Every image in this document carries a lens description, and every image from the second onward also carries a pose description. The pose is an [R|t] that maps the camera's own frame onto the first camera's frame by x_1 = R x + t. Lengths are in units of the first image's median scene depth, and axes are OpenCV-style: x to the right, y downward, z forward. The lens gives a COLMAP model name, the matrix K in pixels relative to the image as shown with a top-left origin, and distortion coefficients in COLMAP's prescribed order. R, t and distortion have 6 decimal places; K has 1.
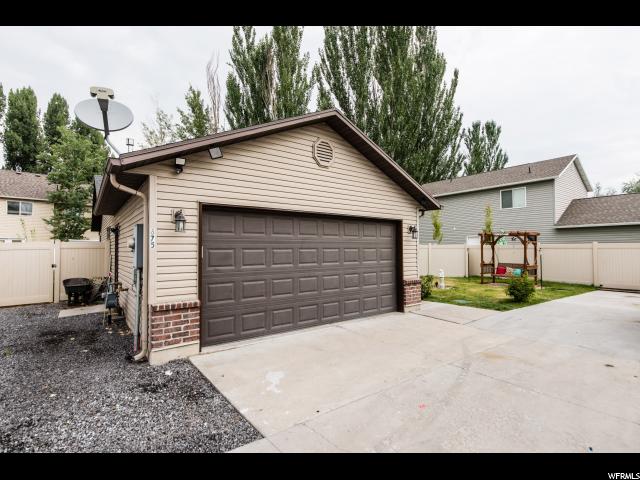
lens RADIAL K [[302.4, 0, 320.0], [0, 302.4, 240.0], [0, 0, 1]] dist [-0.000169, -0.000010]
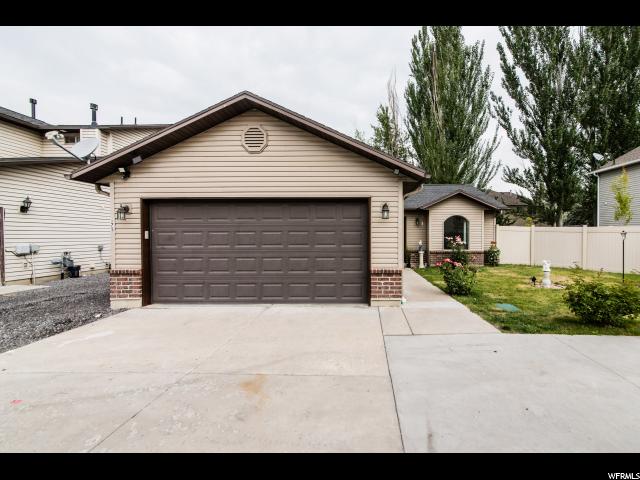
lens RADIAL K [[249.3, 0, 372.0], [0, 249.3, 238.6], [0, 0, 1]] dist [-0.006766, 0.000129]
pose [[0.808606, 0.013958, -0.588185, 0.712755], [0.017795, 0.998681, 0.048163, 0.015175], [0.588081, -0.049412, 0.807291, 0.454165]]
